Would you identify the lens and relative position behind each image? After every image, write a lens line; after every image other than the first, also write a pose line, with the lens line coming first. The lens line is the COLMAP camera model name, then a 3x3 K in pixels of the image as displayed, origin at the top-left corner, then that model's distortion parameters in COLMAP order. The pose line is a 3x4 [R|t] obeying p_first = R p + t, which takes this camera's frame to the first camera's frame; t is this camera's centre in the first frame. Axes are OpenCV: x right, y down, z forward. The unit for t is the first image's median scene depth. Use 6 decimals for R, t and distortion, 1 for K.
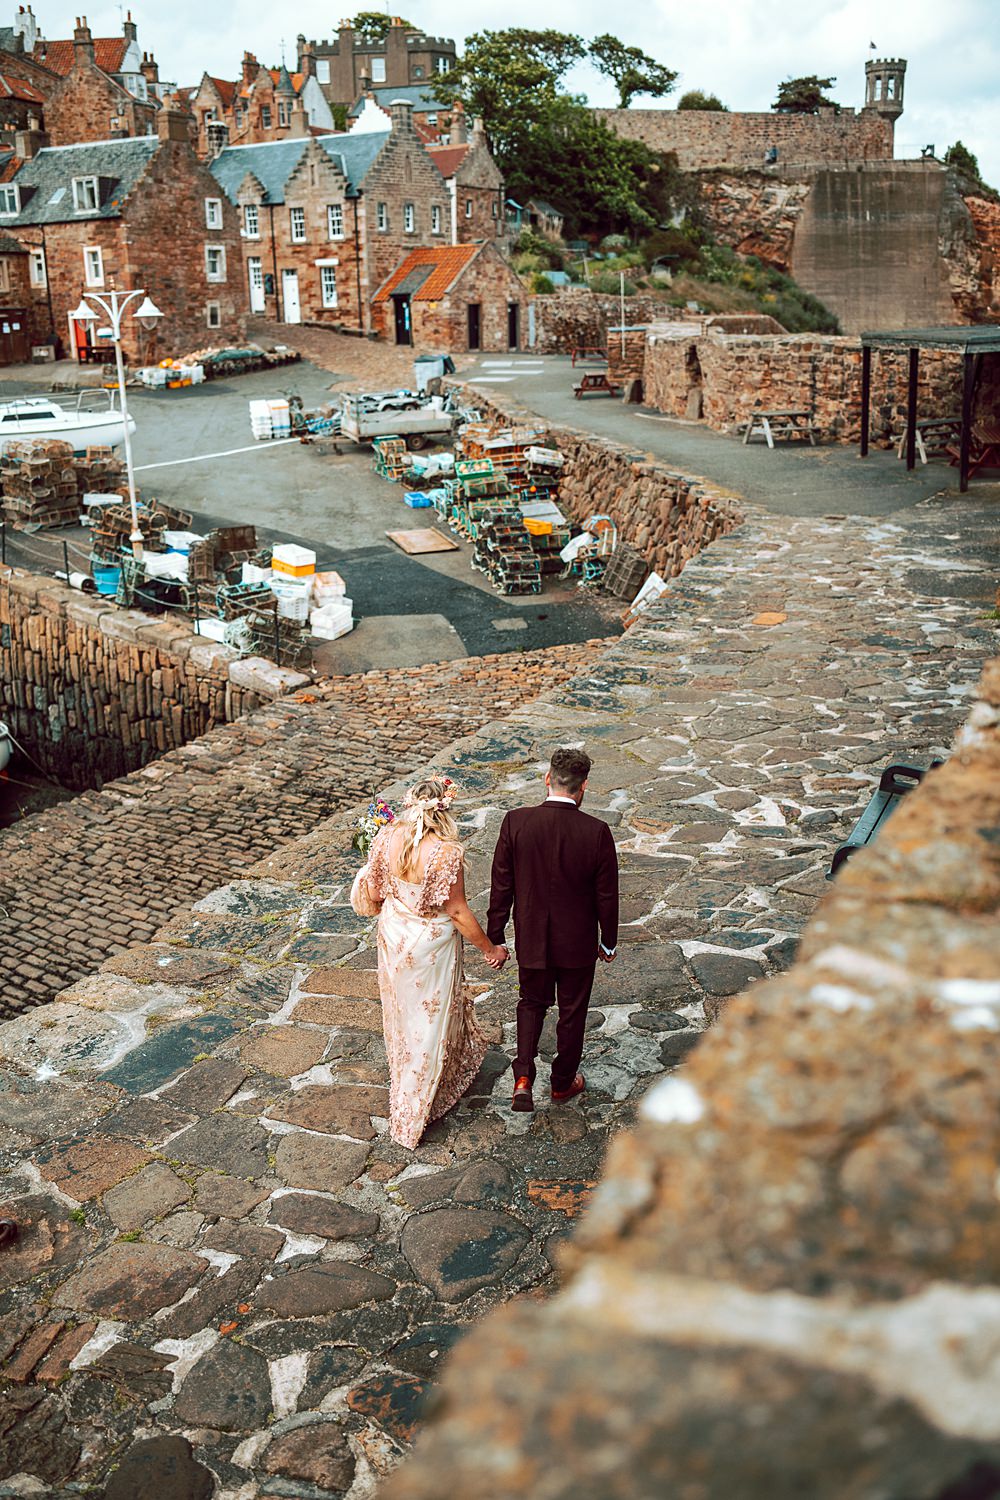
lens RADIAL K [[1485.0, 0, 499.9], [0, 1485.0, 695.5], [0, 0, 1]] dist [-0.008781, 0.005865]
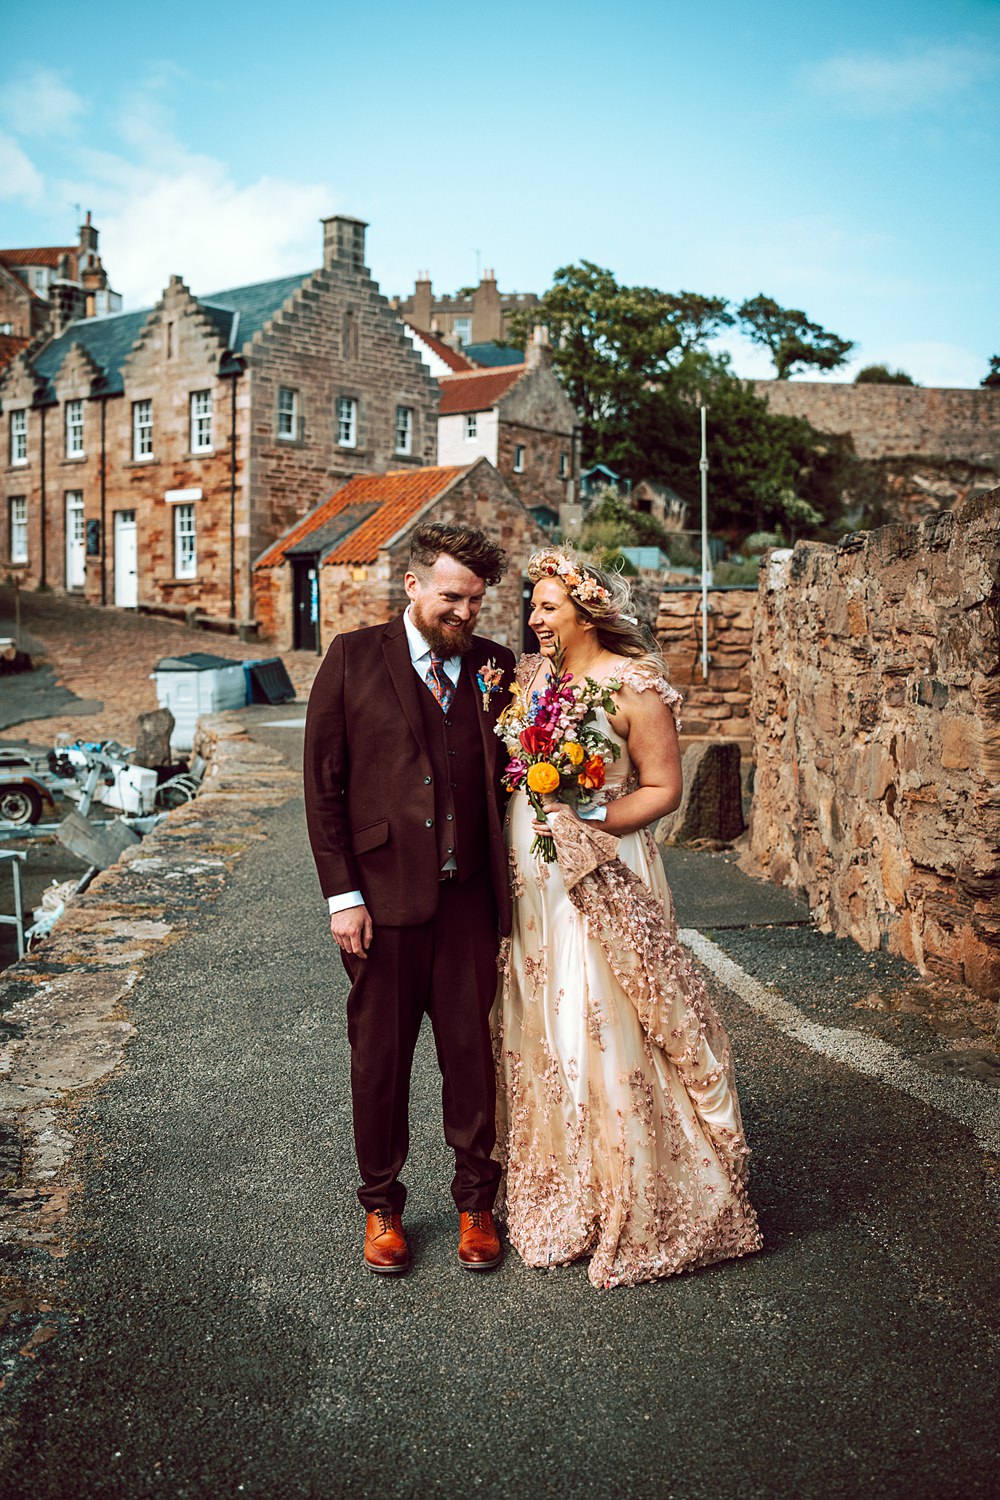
lens RADIAL K [[1485.0, 0, 499.9], [0, 1485.0, 695.5], [0, 0, 1]] dist [-0.008781, 0.005865]
pose [[0.993075, 0.035090, -0.112116, 0.056079], [-0.059564, 0.972979, -0.223076, -0.110677], [0.101259, 0.228210, 0.968332, 0.511266]]
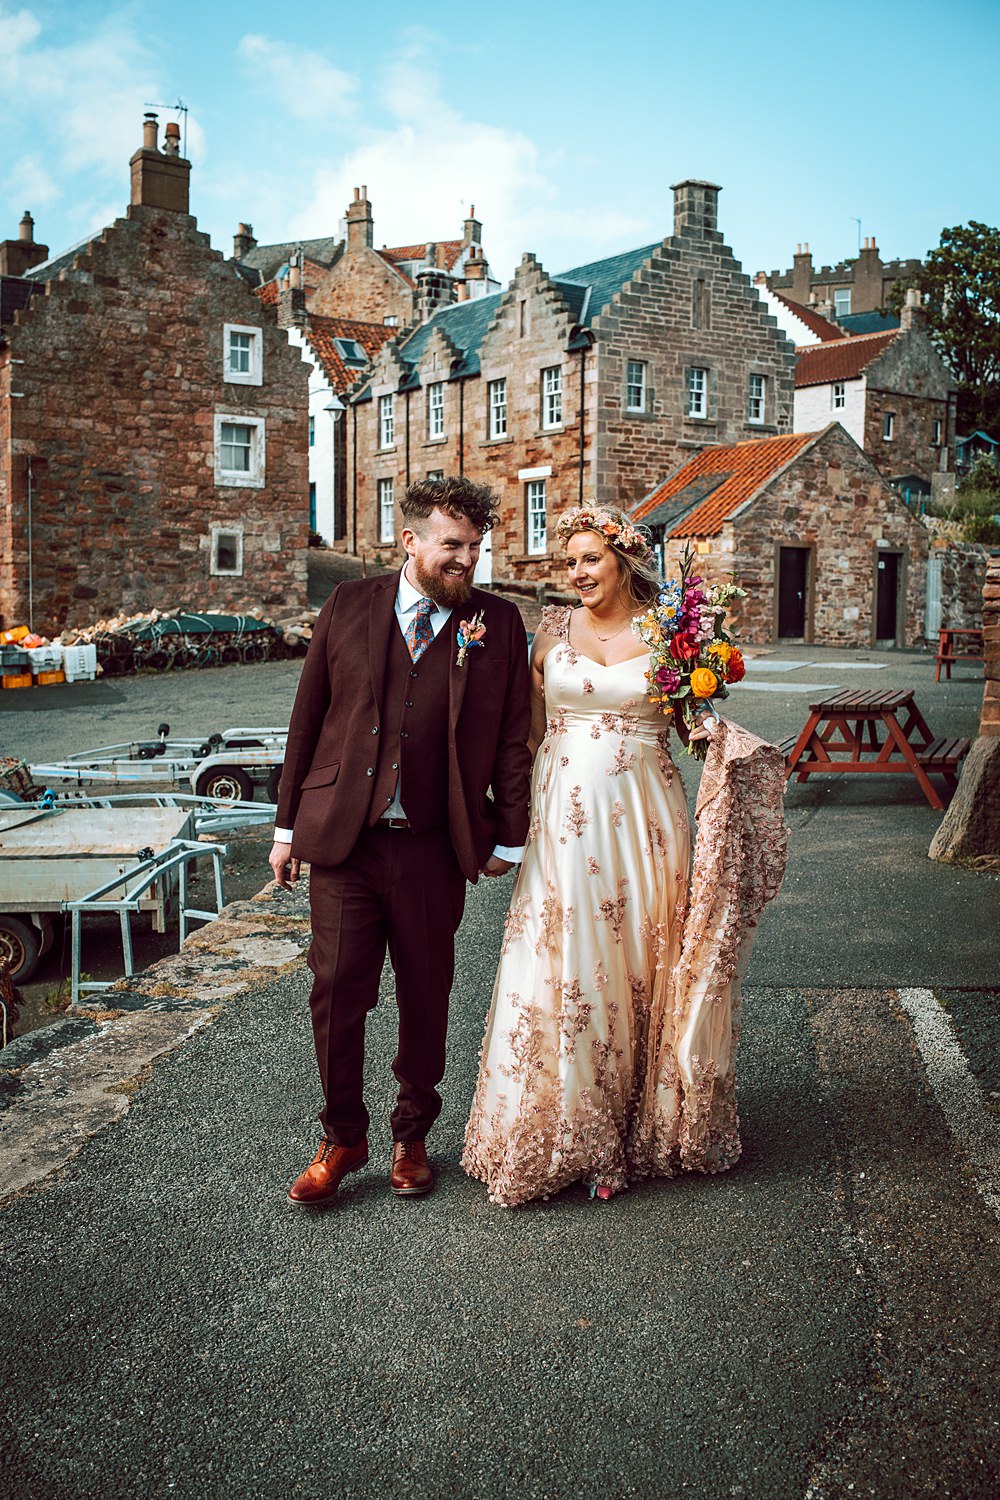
lens RADIAL K [[1424.3, 0, 544.7], [0, 1424.3, 721.2], [0, 0, 1]] dist [-0.012765, -0.023005]
pose [[0.938340, 0.049168, -0.342199, 0.065261], [-0.112151, 0.979596, -0.166777, -0.118487], [0.327017, 0.194871, 0.924708, 0.540010]]
